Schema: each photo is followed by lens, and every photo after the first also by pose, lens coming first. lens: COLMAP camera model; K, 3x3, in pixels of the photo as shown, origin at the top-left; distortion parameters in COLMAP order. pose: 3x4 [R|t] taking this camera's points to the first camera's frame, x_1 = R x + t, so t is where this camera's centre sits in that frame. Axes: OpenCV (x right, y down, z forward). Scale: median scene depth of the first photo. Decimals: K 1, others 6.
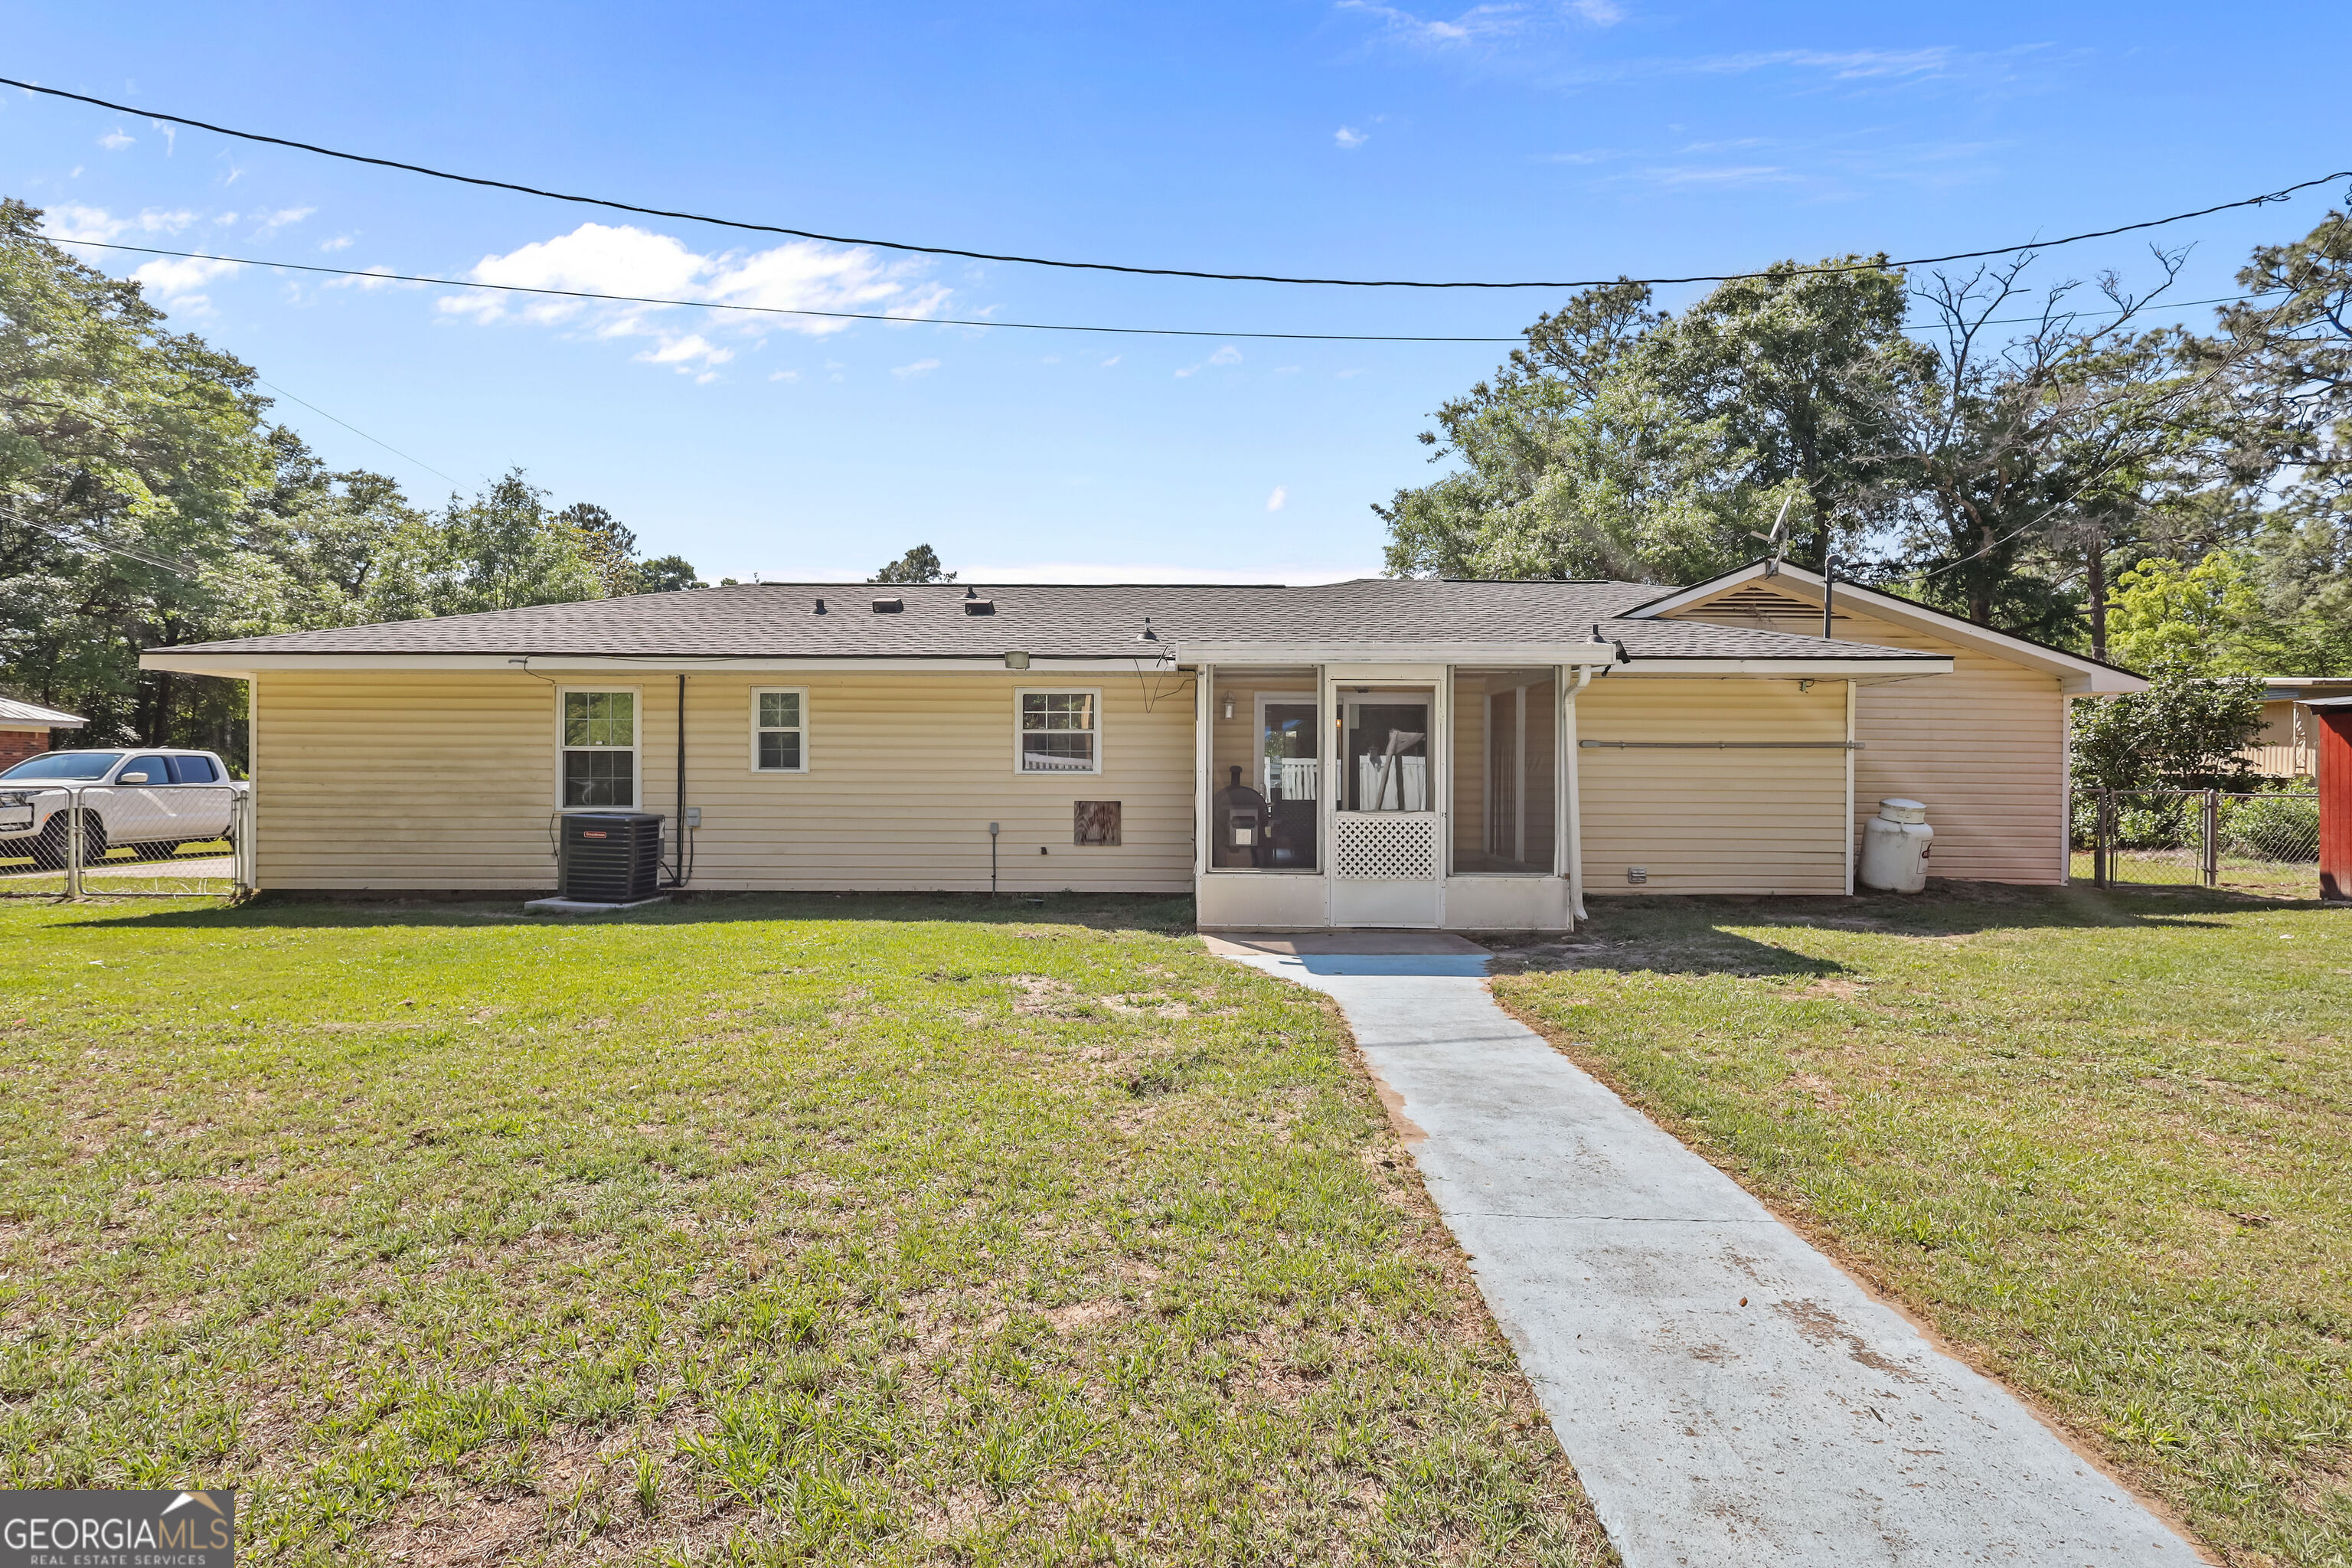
lens RADIAL K [[1087.6, 0, 1182.8], [0, 1087.6, 784.5], [0, 0, 1]] dist [-0.010130, -0.000030]
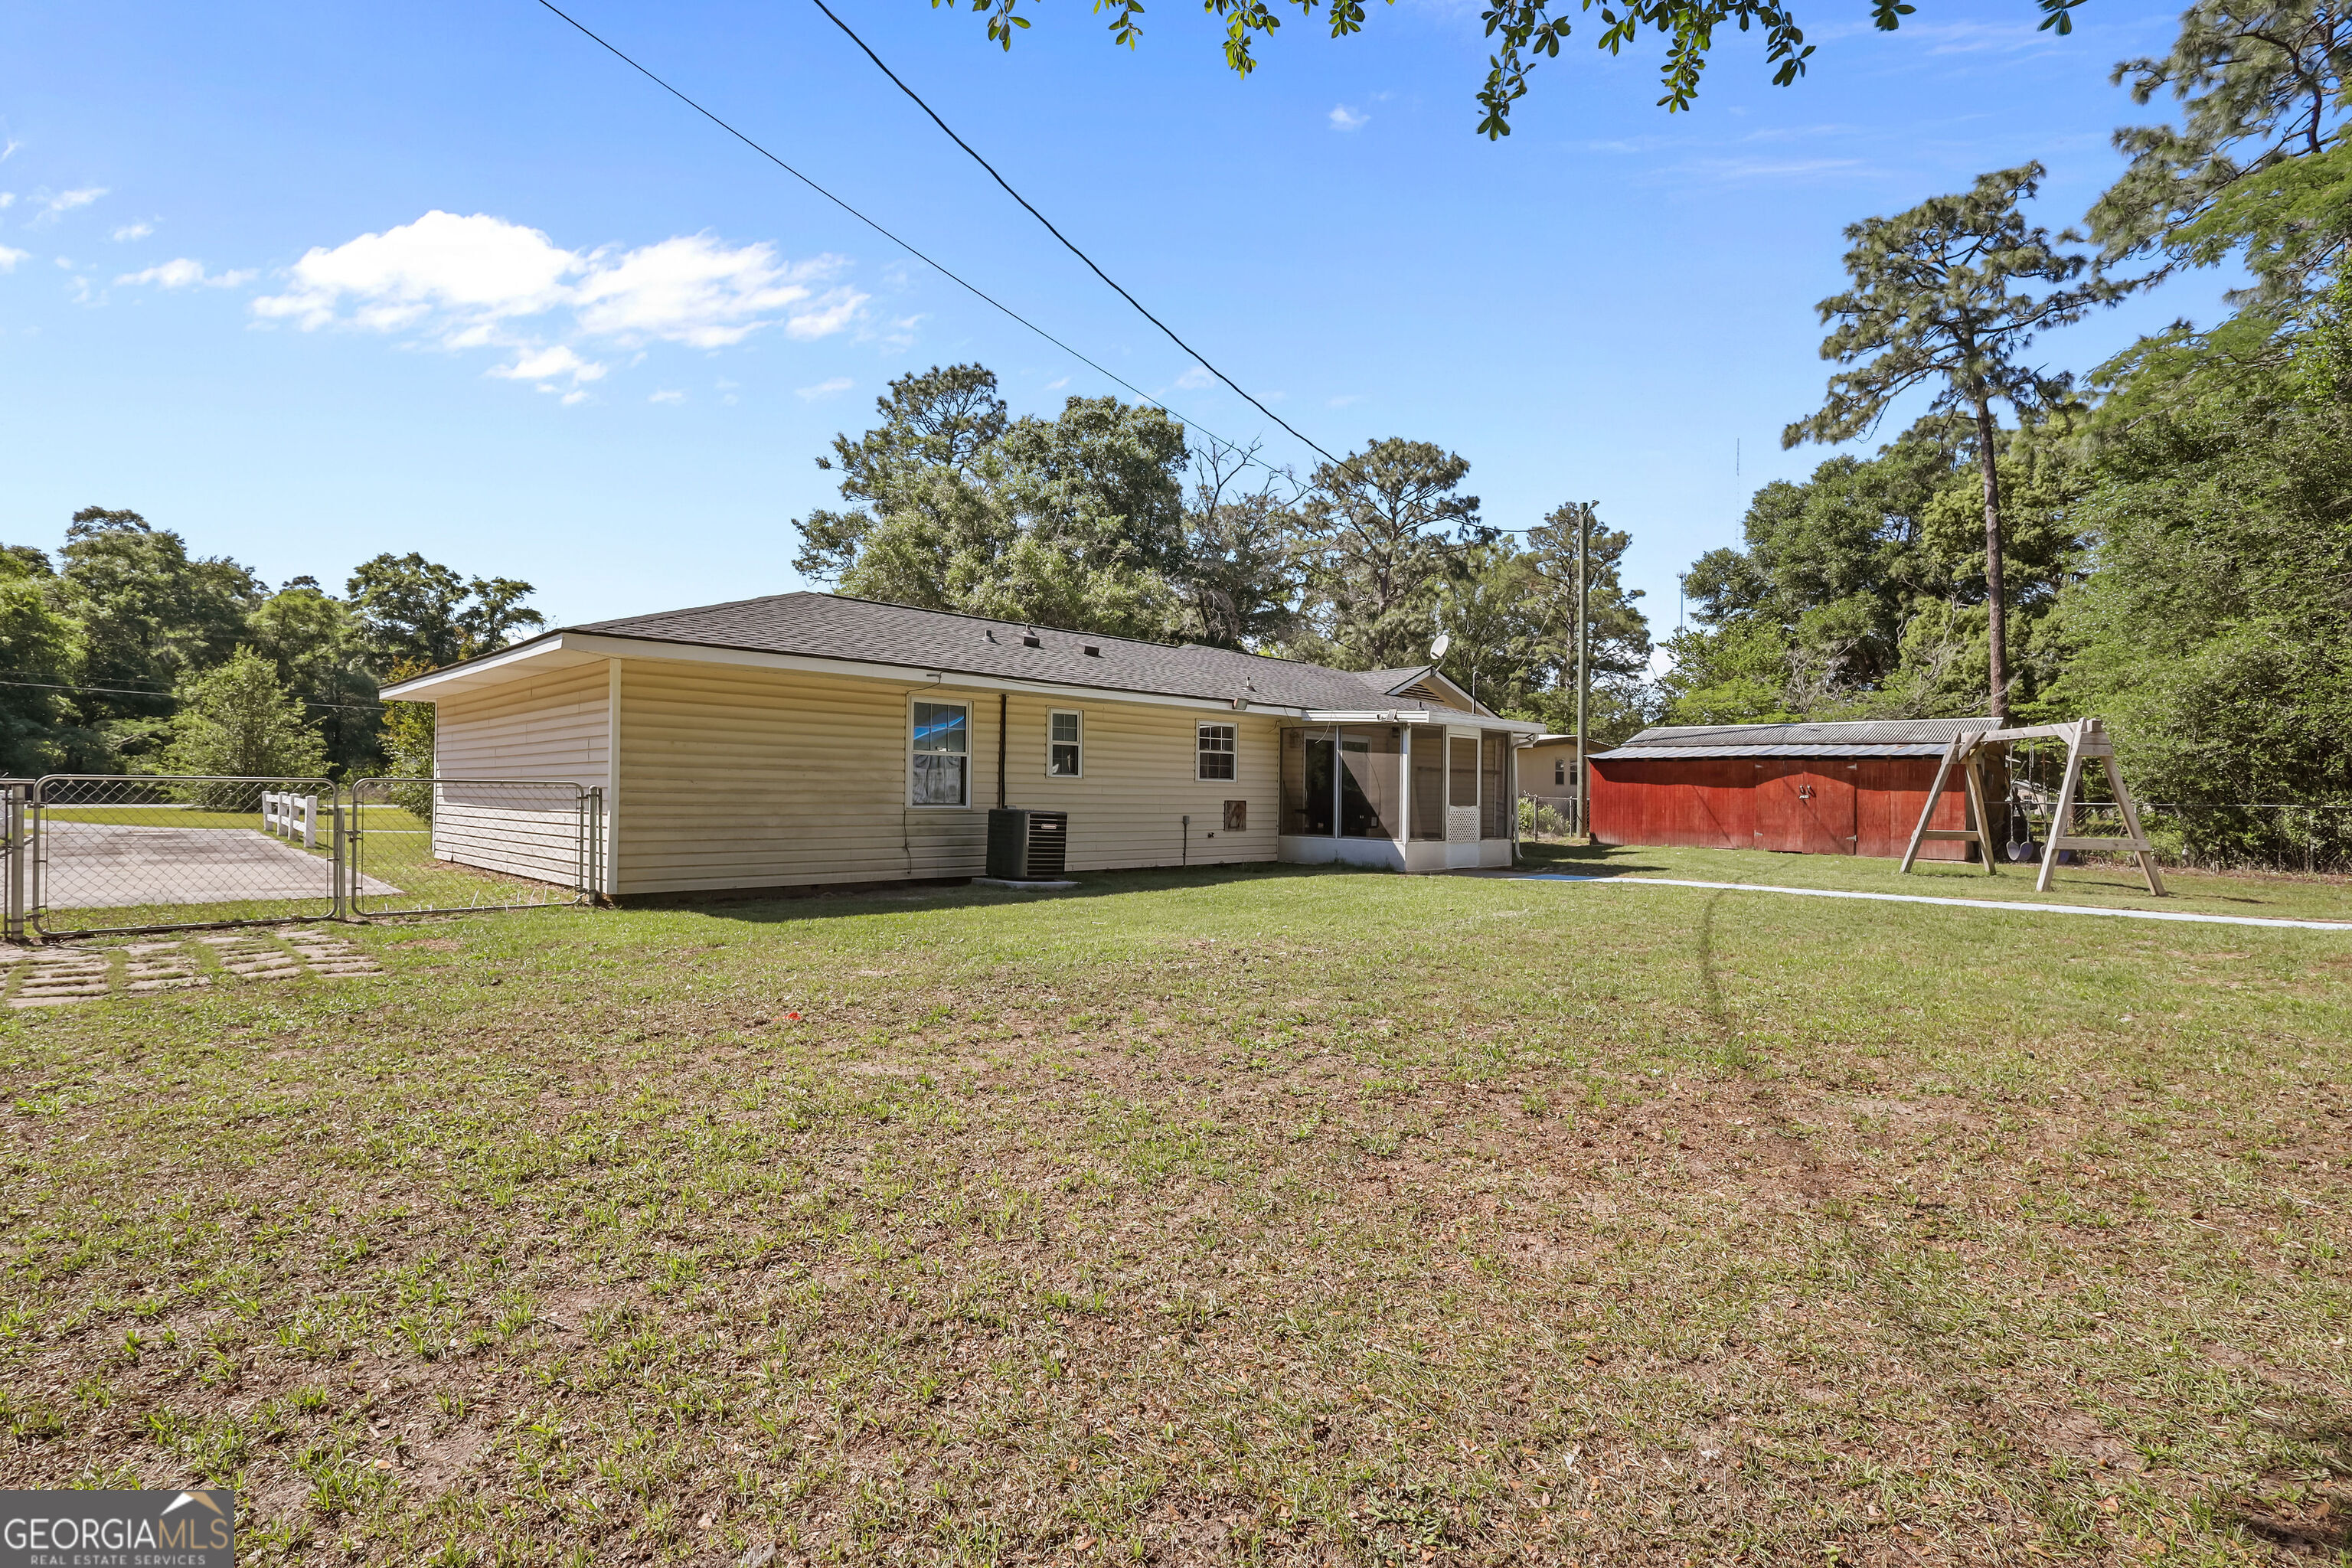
lens RADIAL K [[1087.6, 0, 1178.4], [0, 1087.6, 789.7], [0, 0, 1]] dist [-0.010130, -0.000030]
pose [[0.699110, 0.009940, 0.714945, -0.419226], [-0.010670, 0.999937, -0.003469, 0.002131], [-0.714935, -0.005203, 0.699172, 0.007311]]
